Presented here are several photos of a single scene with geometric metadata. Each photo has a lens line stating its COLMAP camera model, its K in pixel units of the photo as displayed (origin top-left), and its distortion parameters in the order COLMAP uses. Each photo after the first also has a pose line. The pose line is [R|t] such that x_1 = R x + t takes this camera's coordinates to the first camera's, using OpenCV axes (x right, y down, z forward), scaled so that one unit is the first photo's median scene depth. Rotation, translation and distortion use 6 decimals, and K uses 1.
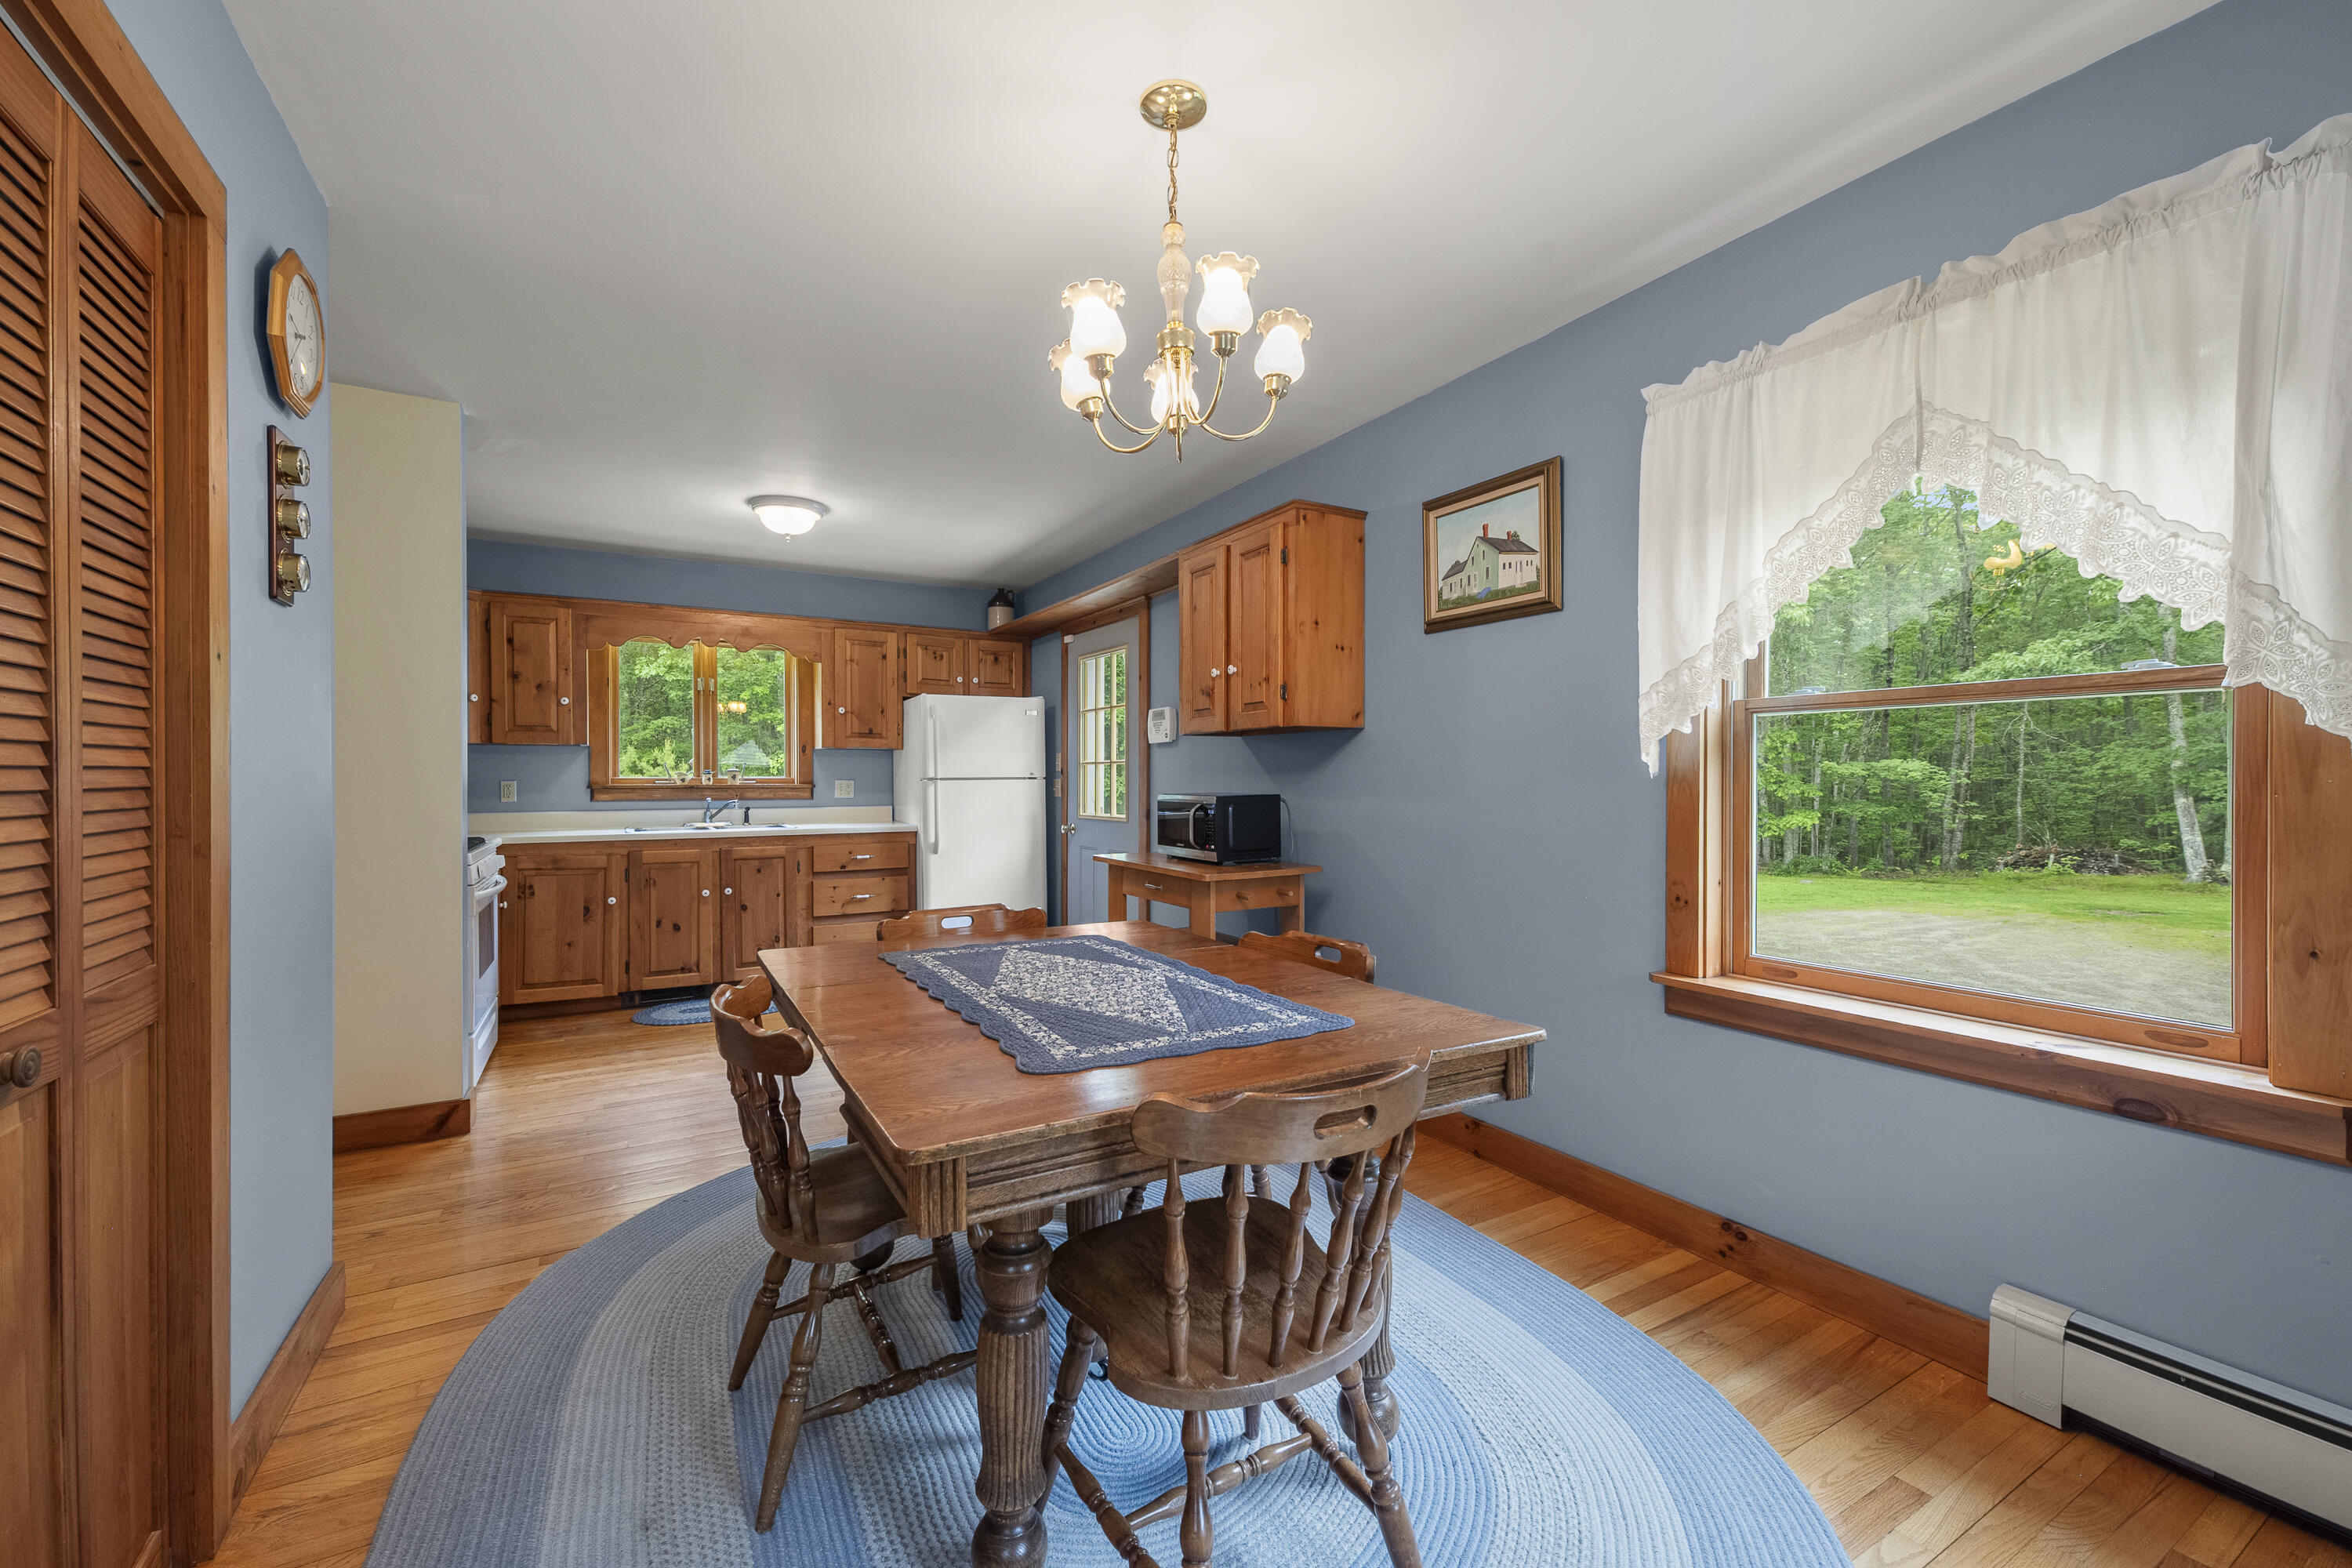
lens RADIAL K [[951.2, 0, 1165.5], [0, 951.2, 787.1], [0, 0, 1]] dist [0.018557, -0.005420]
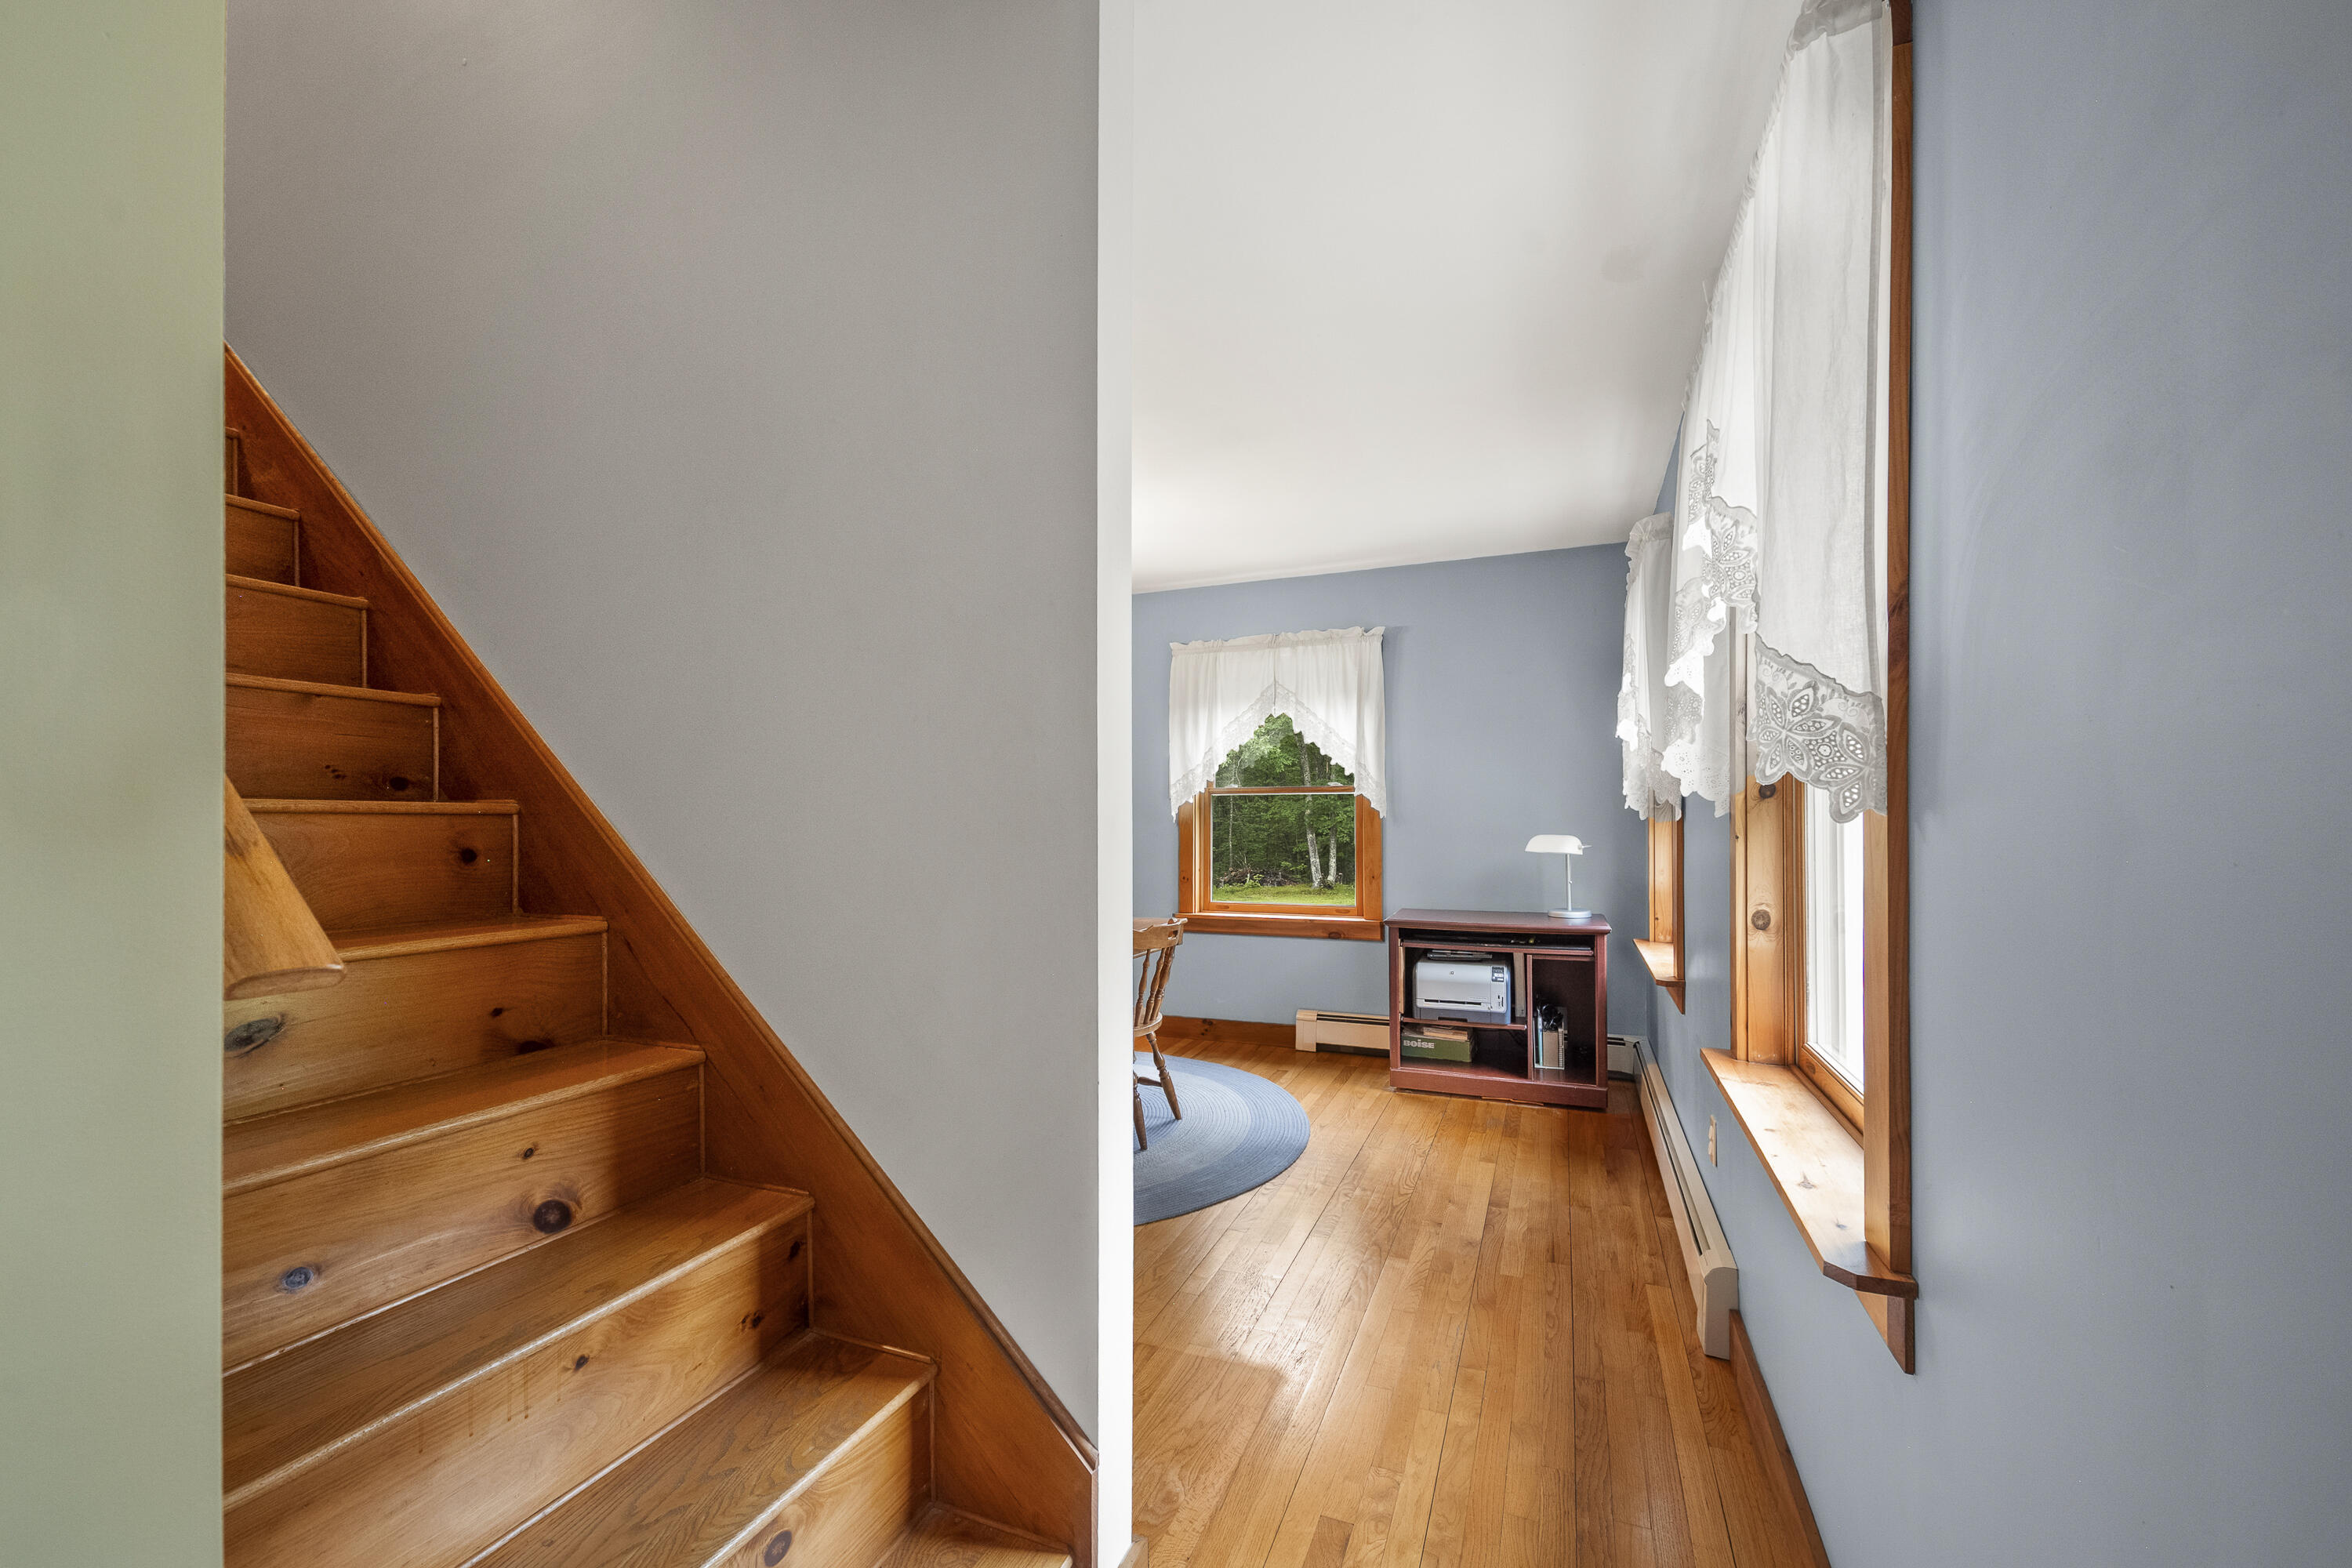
lens RADIAL K [[959.2, 0, 1158.6], [0, 959.2, 813.8], [0, 0, 1]] dist [-0.014610, -0.000369]
pose [[0.789956, 0.005140, 0.613142, -0.727970], [0.004893, 0.999880, -0.014686, 0.002847], [-0.613144, 0.014601, 0.789836, -0.592397]]
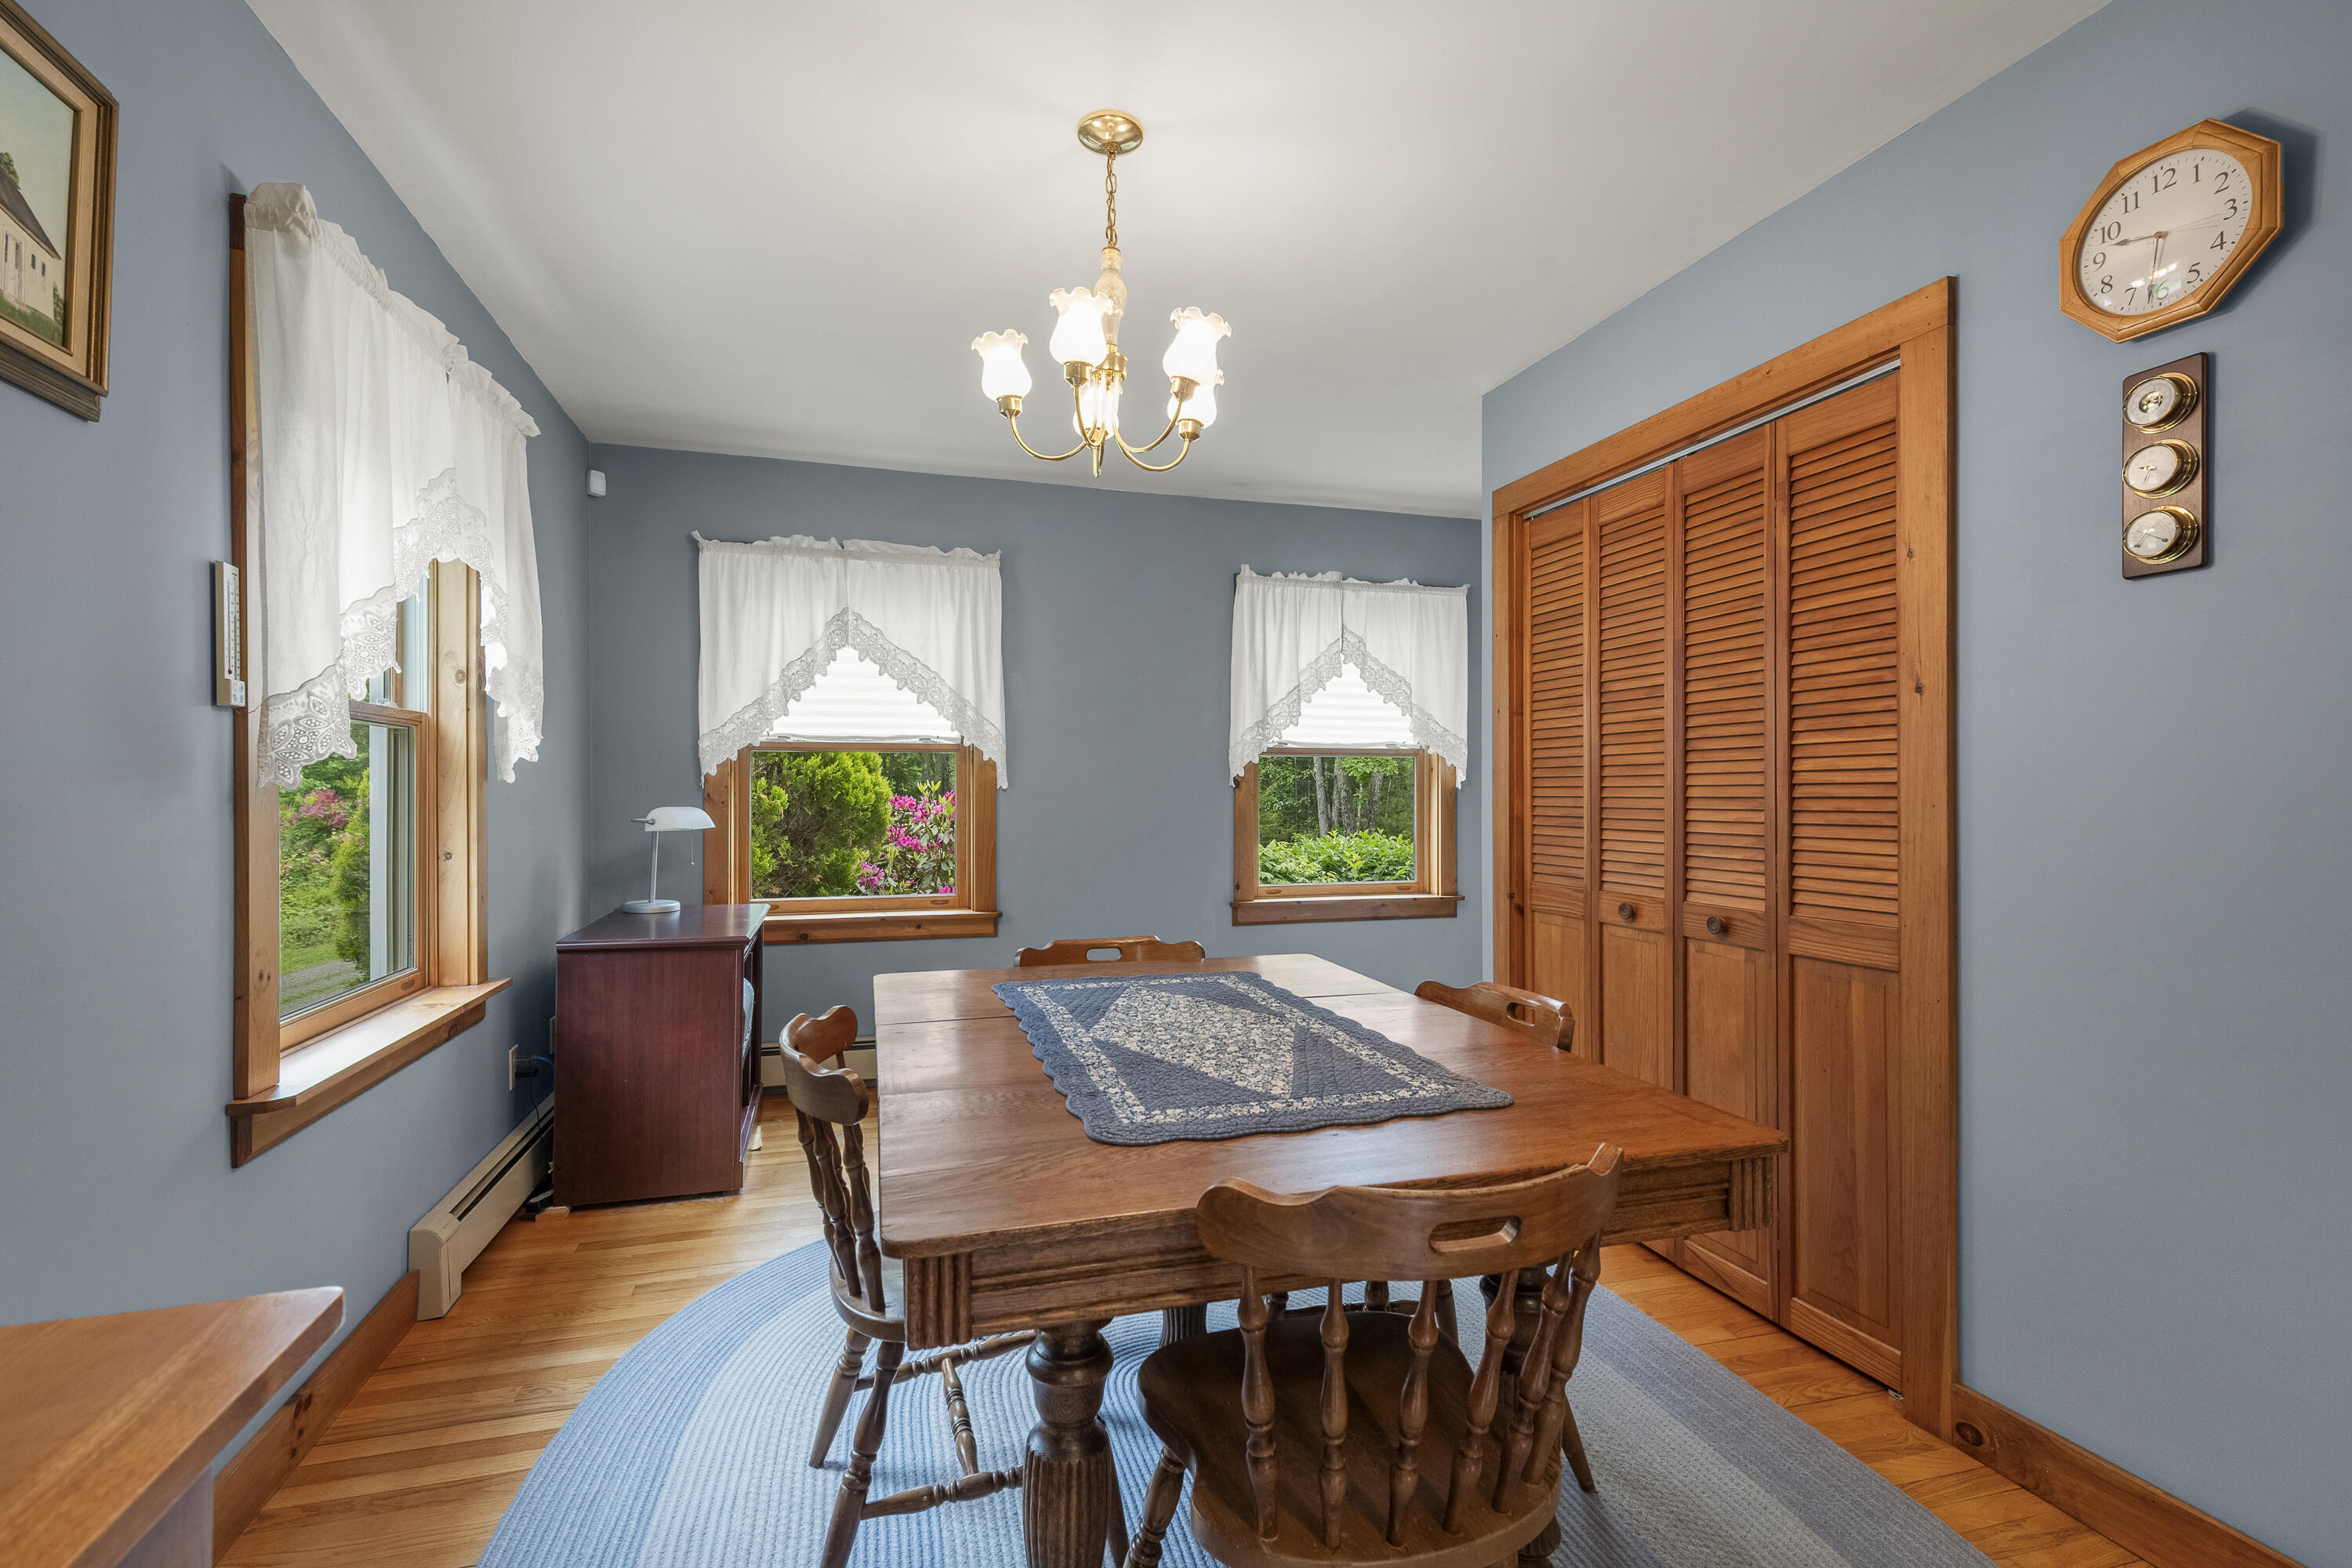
lens RADIAL K [[1041.1, 0, 1161.6], [0, 1041.1, 794.1], [0, 0, 1]] dist [0.013401, -0.003551]
pose [[-0.973234, 0.001593, 0.229810, -0.195815], [0.003839, 0.999949, 0.009325, -0.011832], [-0.229783, 0.009957, -0.973191, 1.340487]]
